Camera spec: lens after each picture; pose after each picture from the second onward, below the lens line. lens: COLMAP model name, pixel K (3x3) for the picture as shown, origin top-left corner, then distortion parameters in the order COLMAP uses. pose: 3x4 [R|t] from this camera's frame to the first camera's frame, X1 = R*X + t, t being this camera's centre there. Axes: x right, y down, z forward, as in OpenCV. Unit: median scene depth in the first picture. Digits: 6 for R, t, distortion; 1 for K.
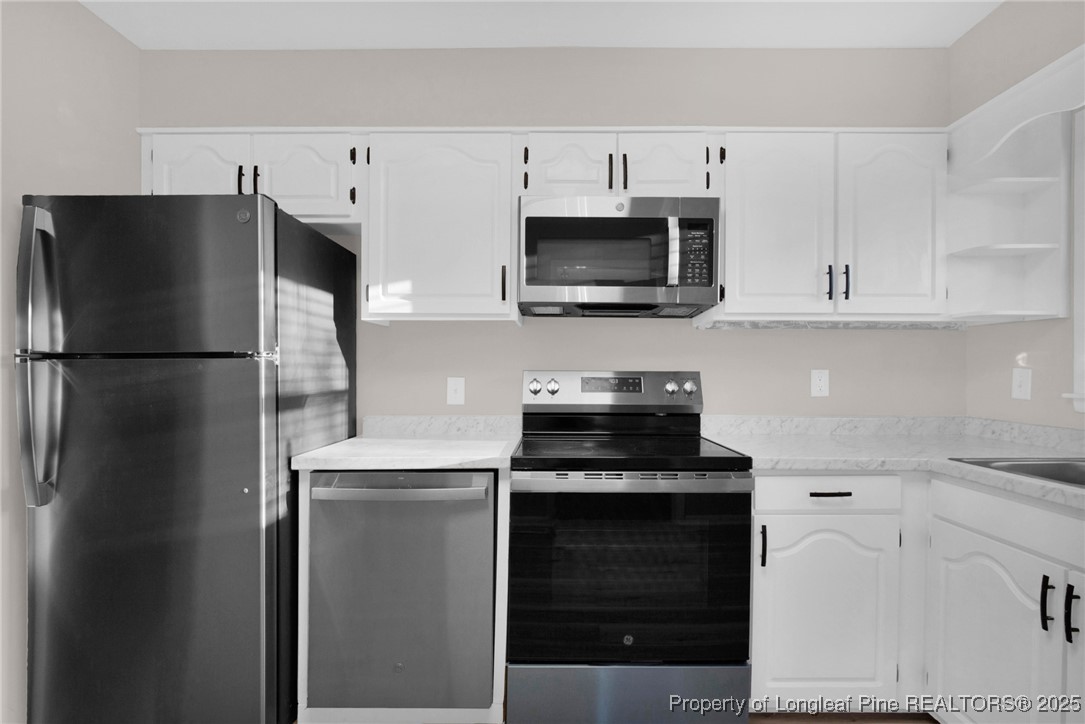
lens RADIAL K [[509.3, 0, 550.9], [0, 509.3, 368.9], [0, 0, 1]] dist [-0.006227, 0.005449]
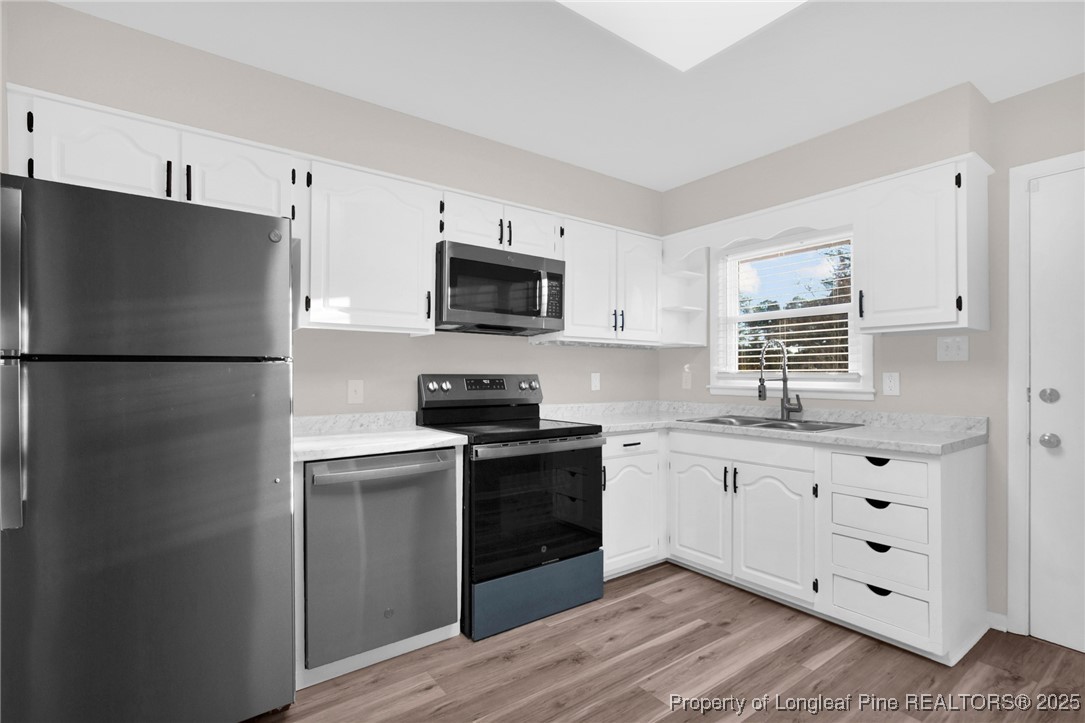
lens RADIAL K [[509.3, 0, 542.4], [0, 509.3, 370.4], [0, 0, 1]] dist [-0.006227, 0.005449]
pose [[0.809248, 0.003566, 0.587457, -0.629283], [-0.000846, 0.999988, -0.004904, 0.000626], [-0.587467, 0.003471, 0.809241, -0.204455]]
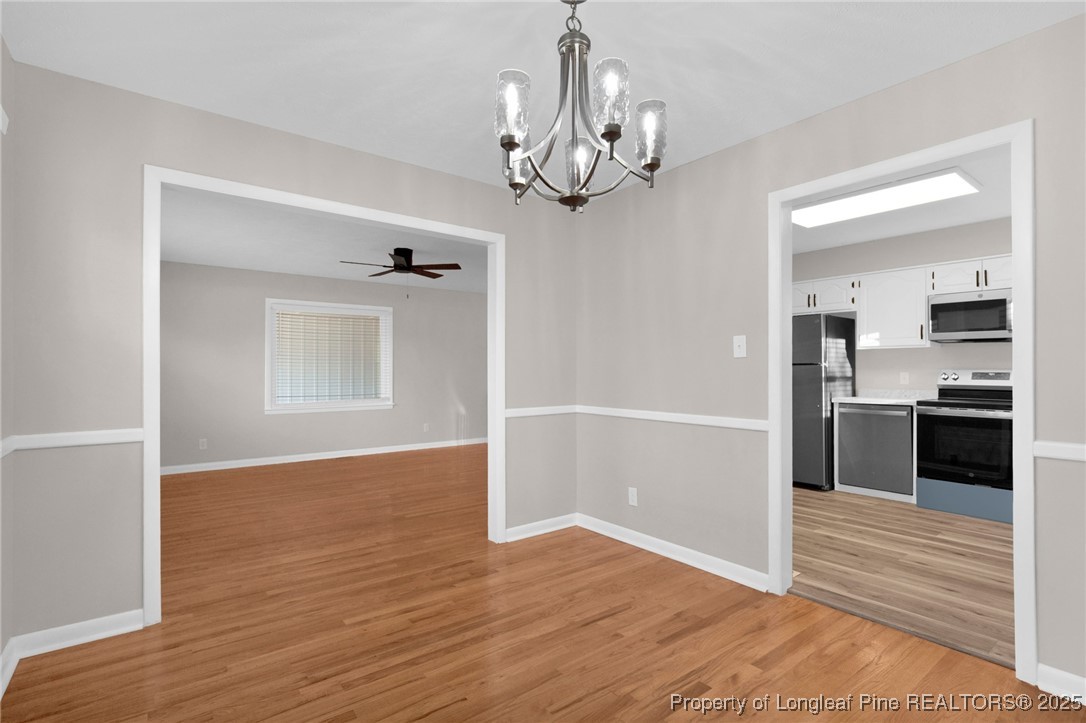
lens RADIAL K [[509.7, 0, 562.1], [0, 509.7, 358.5], [0, 0, 1]] dist [-0.006227, 0.005449]
pose [[0.621249, -0.015273, -0.783465, 0.742726], [-0.002912, 0.999758, -0.021798, 0.012213], [0.783608, 0.015823, 0.621054, -1.833030]]
